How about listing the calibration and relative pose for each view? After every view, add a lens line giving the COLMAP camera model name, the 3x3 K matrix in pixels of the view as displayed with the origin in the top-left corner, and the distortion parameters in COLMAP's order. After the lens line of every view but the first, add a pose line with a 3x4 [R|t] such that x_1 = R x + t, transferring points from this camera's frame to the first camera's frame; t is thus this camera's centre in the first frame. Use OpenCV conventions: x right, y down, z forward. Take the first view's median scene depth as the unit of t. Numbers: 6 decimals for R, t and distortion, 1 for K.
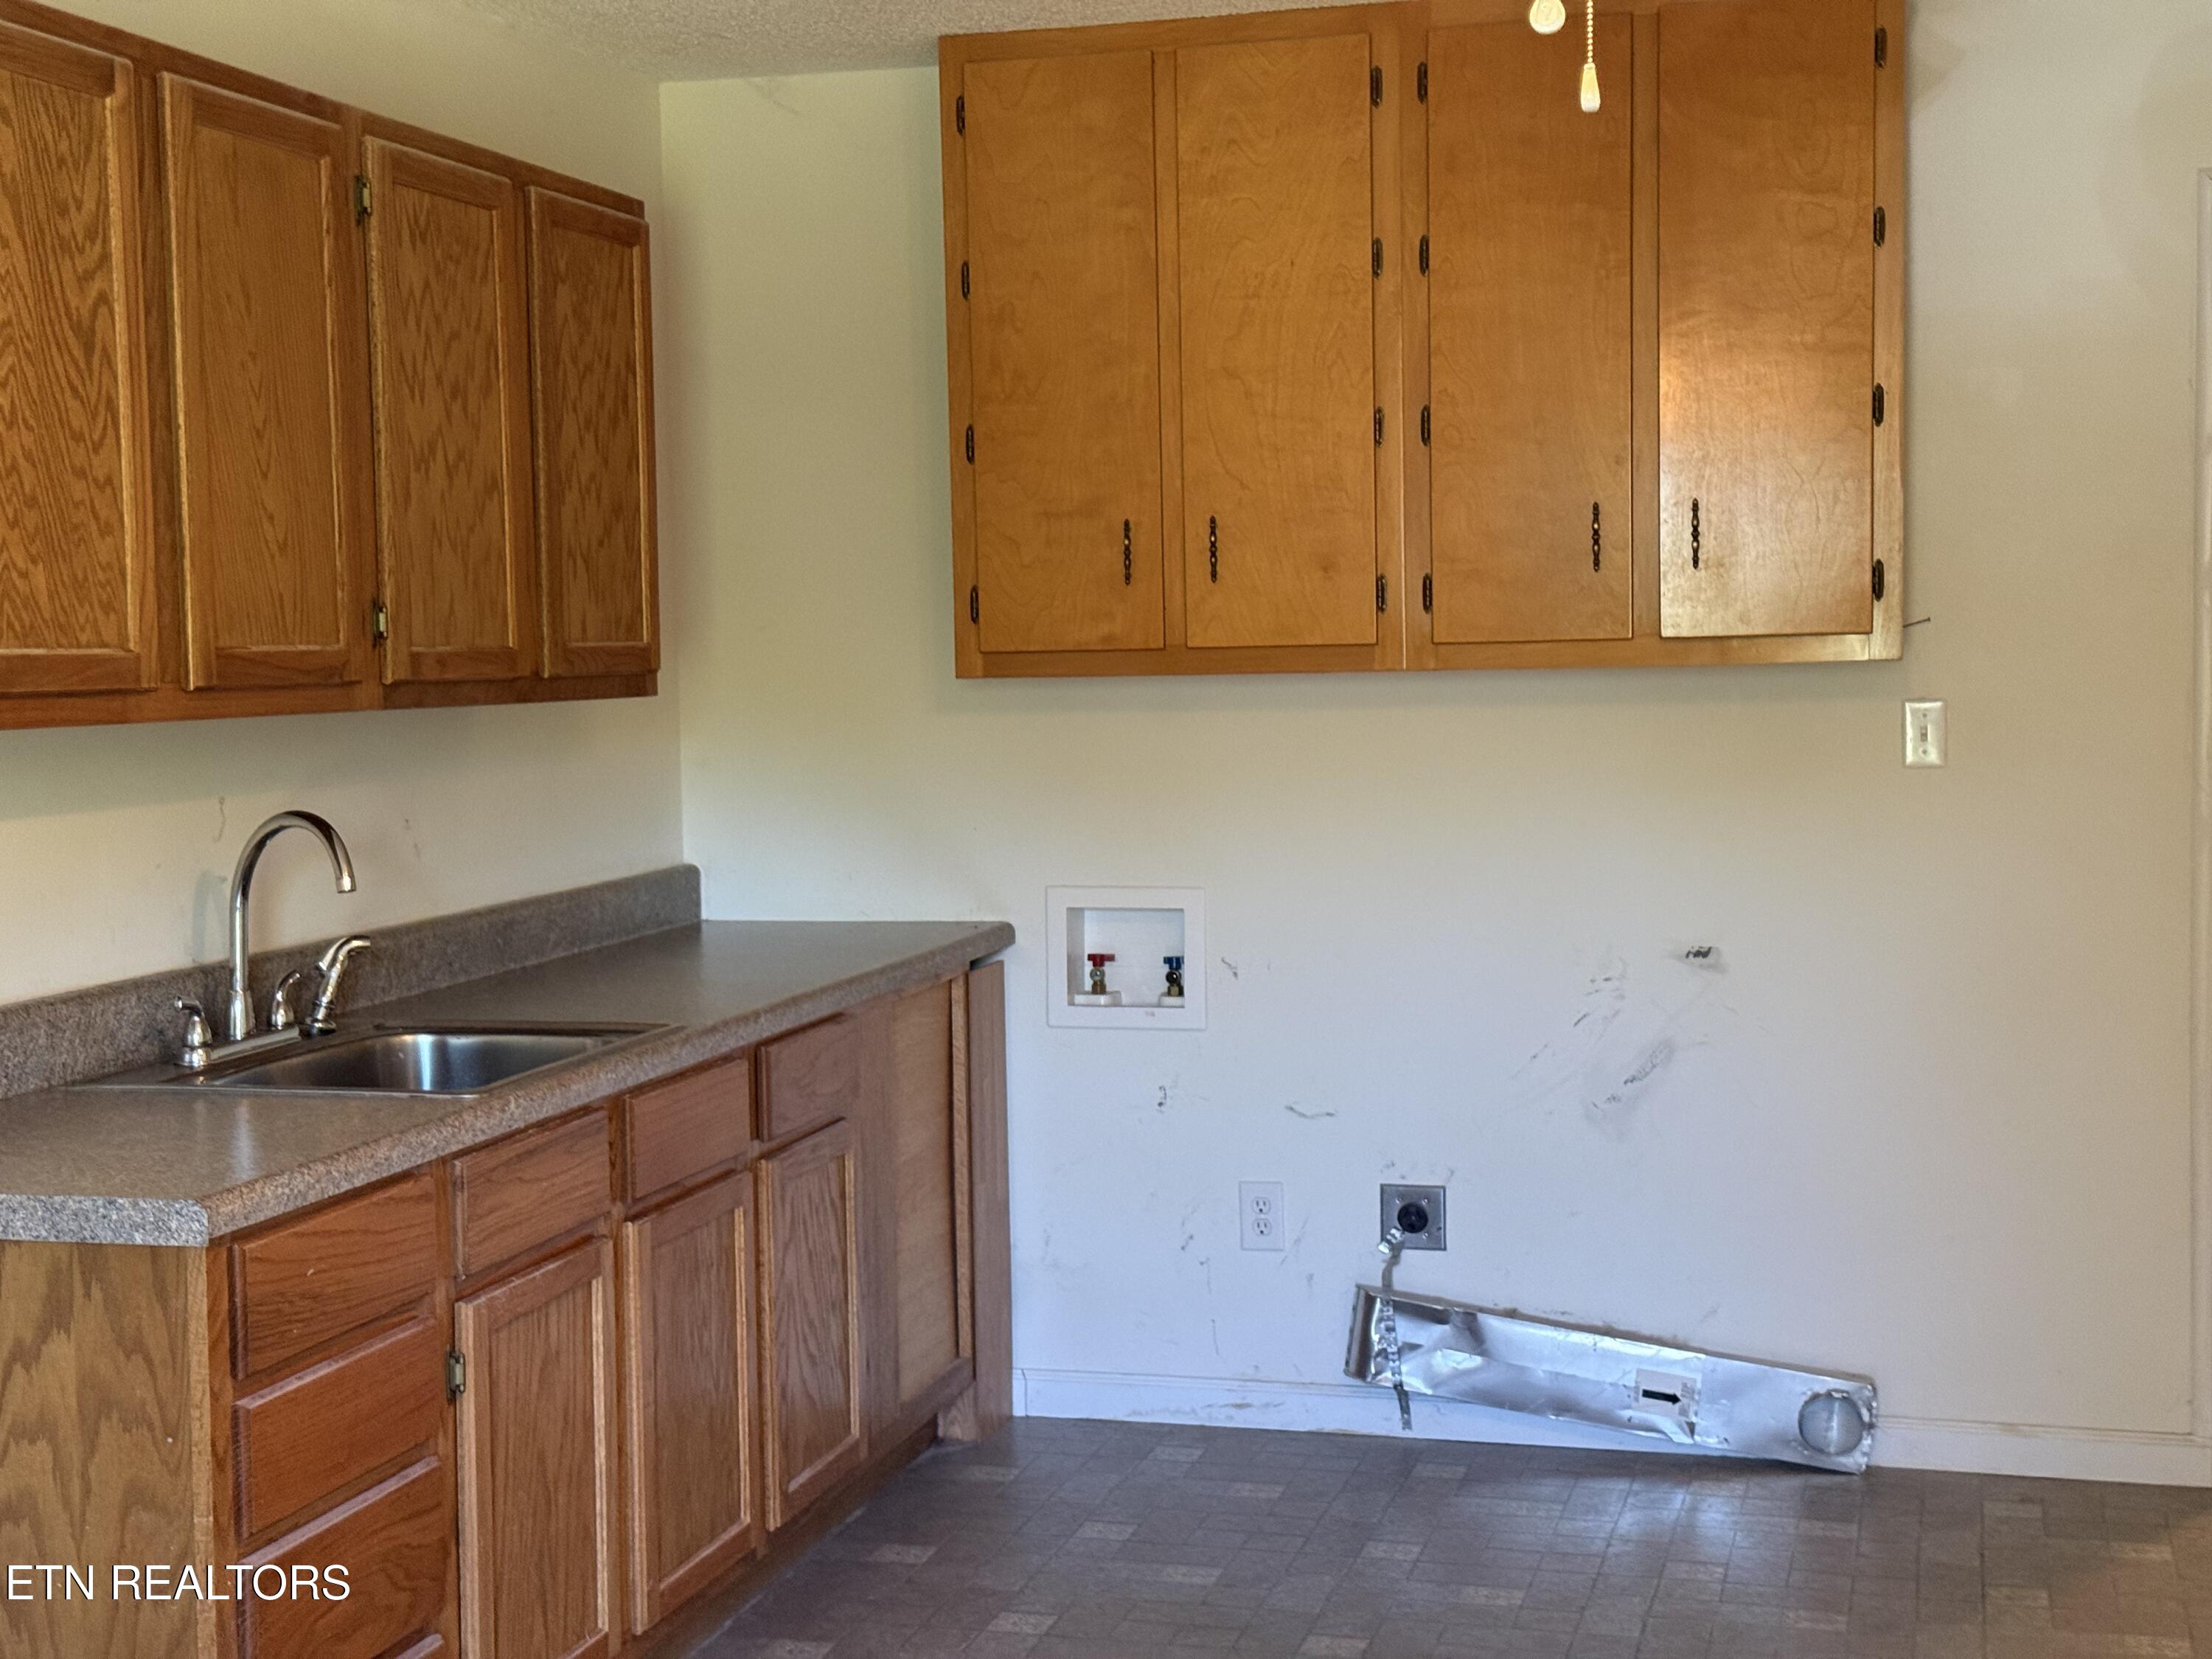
lens RADIAL K [[3128.9, 0, 1104.4], [0, 3128.9, 831.8], [0, 0, 1]] dist [0.205256, 0.000000]
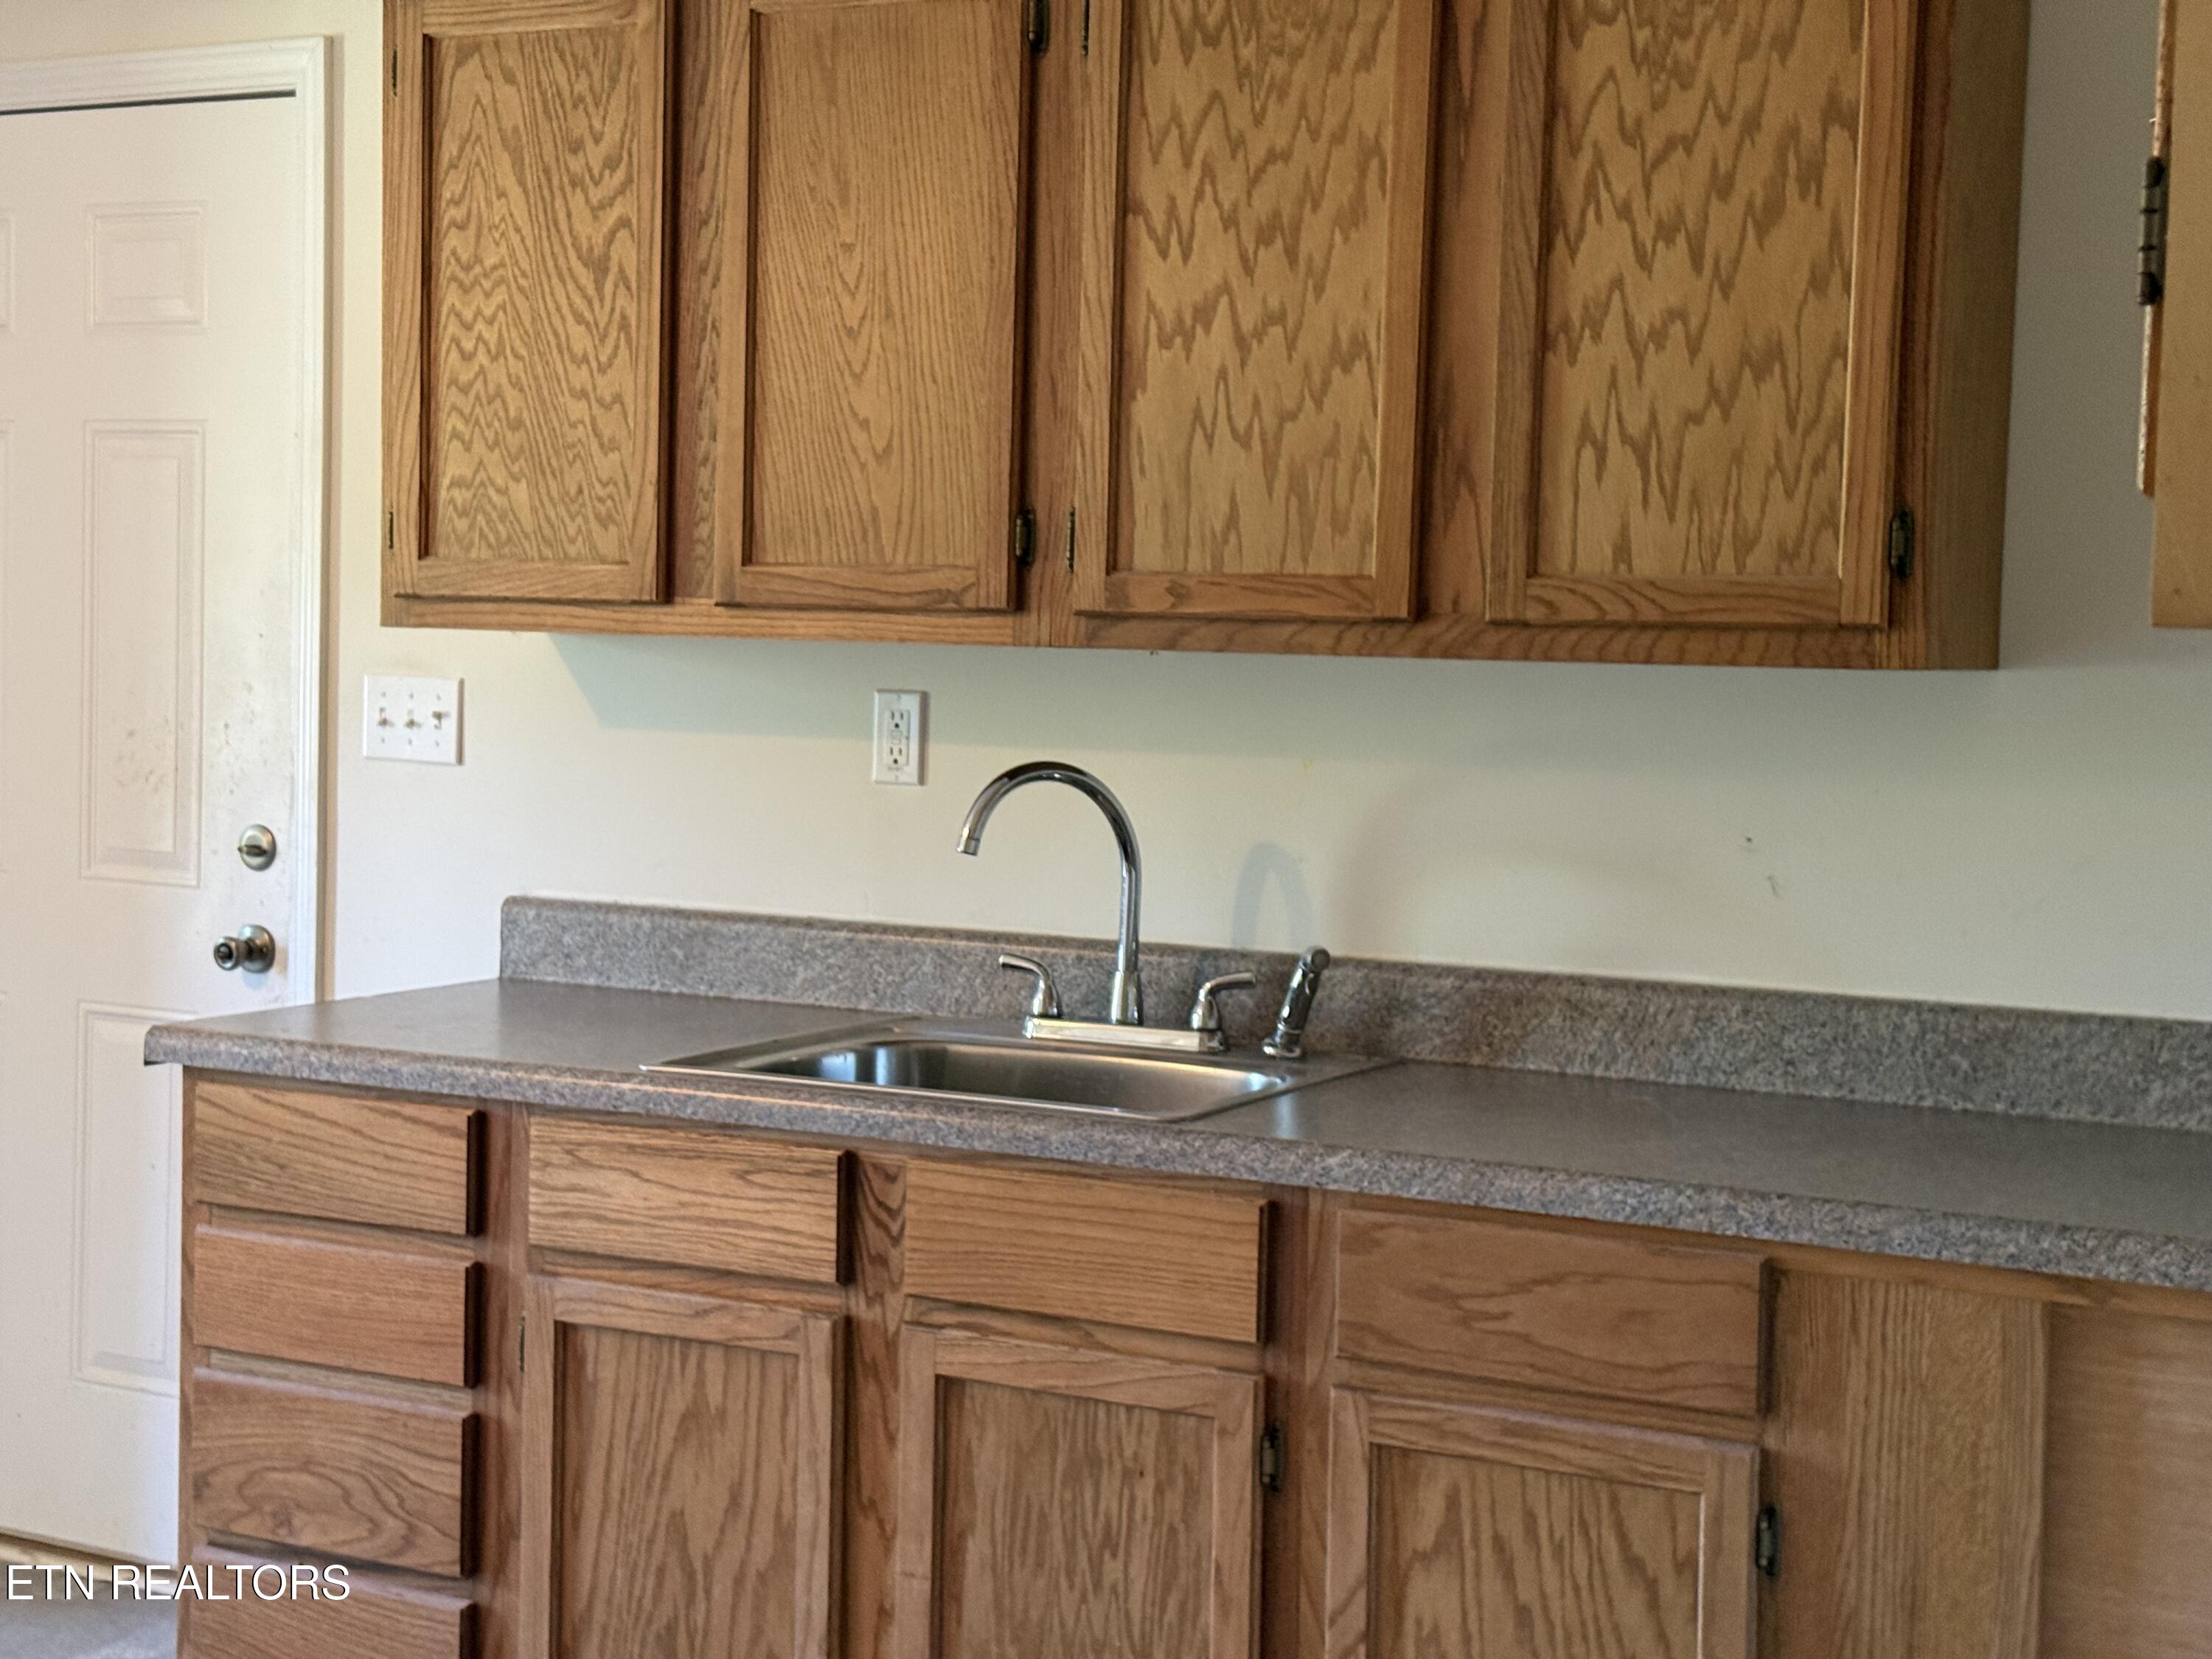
lens RADIAL K [[3128.9, 0, 1104.7], [0, 3128.9, 823.1], [0, 0, 1]] dist [0.205256, 0.000000]
pose [[-0.228931, 0.063838, -0.971347, 0.669030], [-0.085144, 0.992710, 0.085309, -0.075000], [0.969712, 0.102235, -0.221827, 1.417422]]
